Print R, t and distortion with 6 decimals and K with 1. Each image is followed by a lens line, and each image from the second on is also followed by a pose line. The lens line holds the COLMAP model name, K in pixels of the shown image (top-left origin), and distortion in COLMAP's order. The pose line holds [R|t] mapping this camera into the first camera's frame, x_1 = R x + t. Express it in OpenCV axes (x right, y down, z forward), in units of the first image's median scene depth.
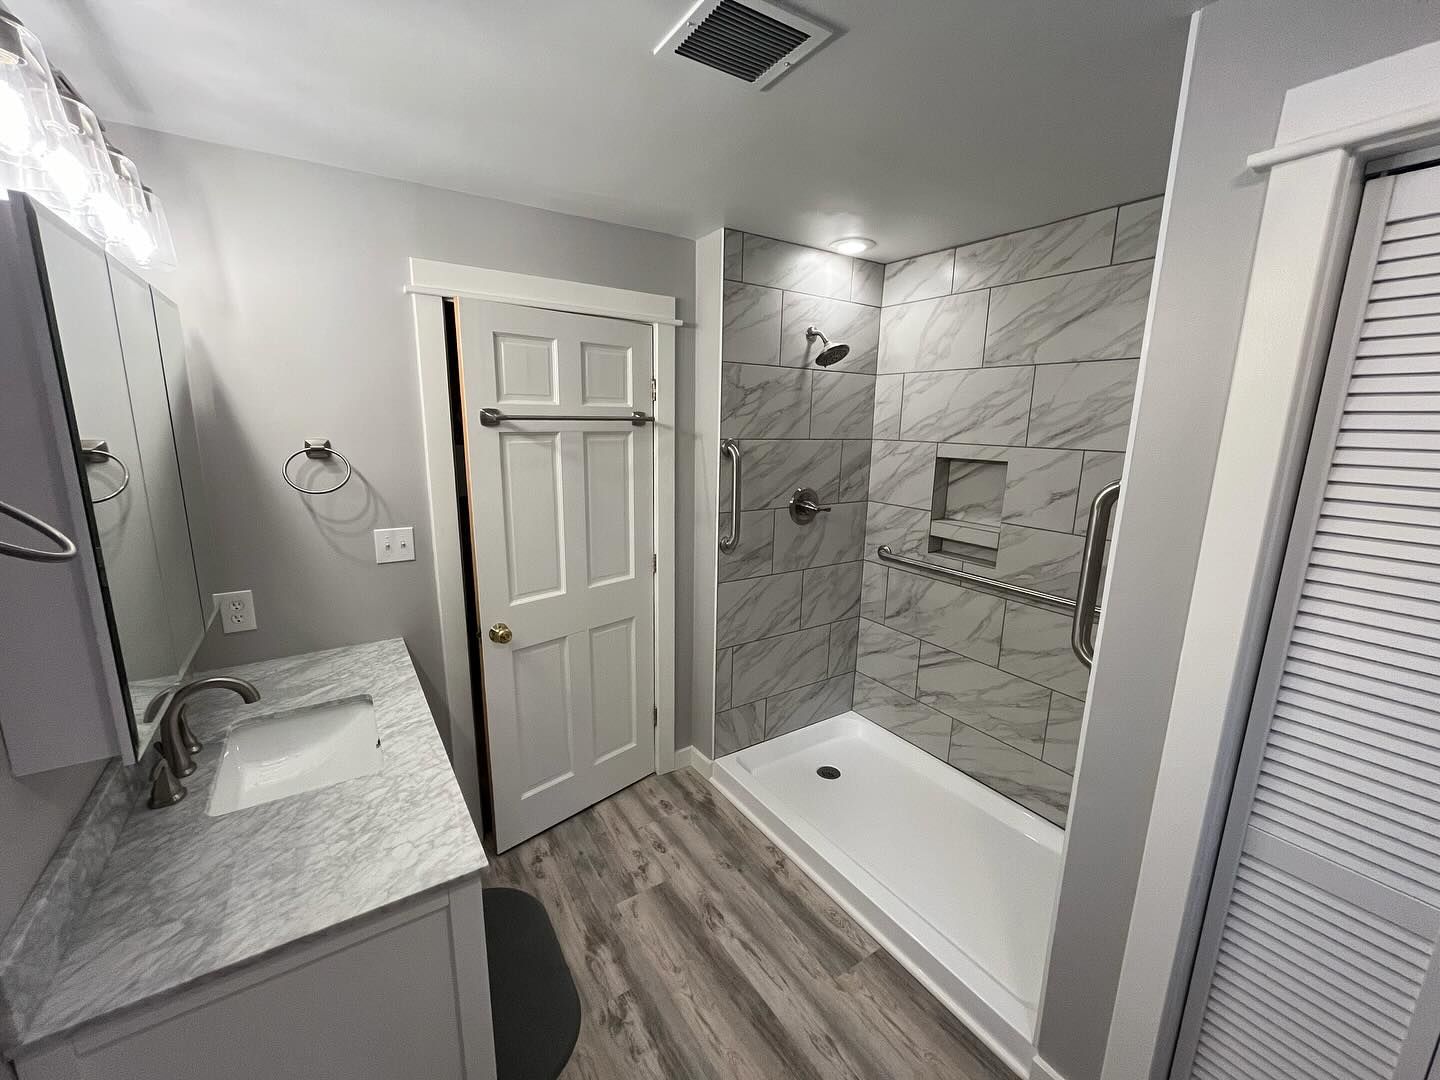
lens RADIAL K [[586.2, 0, 713.3], [0, 586.2, 536.6], [0, 0, 1]] dist [0.000265, -0.000058]
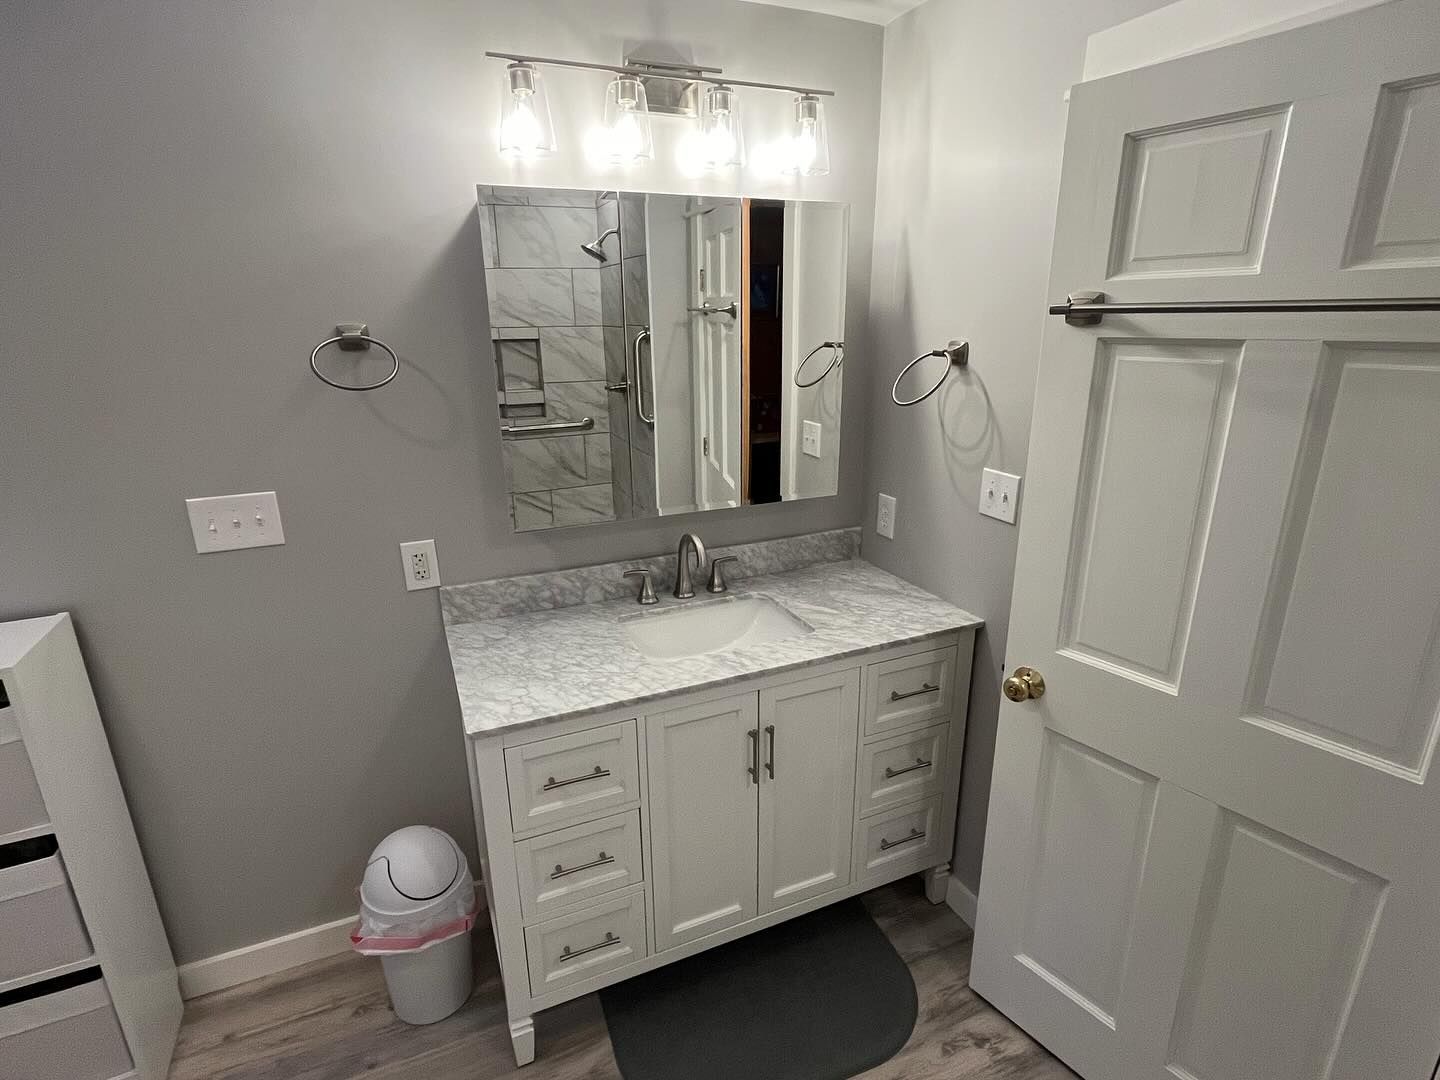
lens RADIAL K [[742.1, 0, 717.4], [0, 742.1, 547.4], [0, 0, 1]] dist [0.023285, 0.000585]
pose [[-0.171782, 0.294928, -0.939951, 0.388064], [-0.185020, 0.927497, 0.324834, -0.159448], [0.967605, 0.229710, -0.104759, 0.786412]]
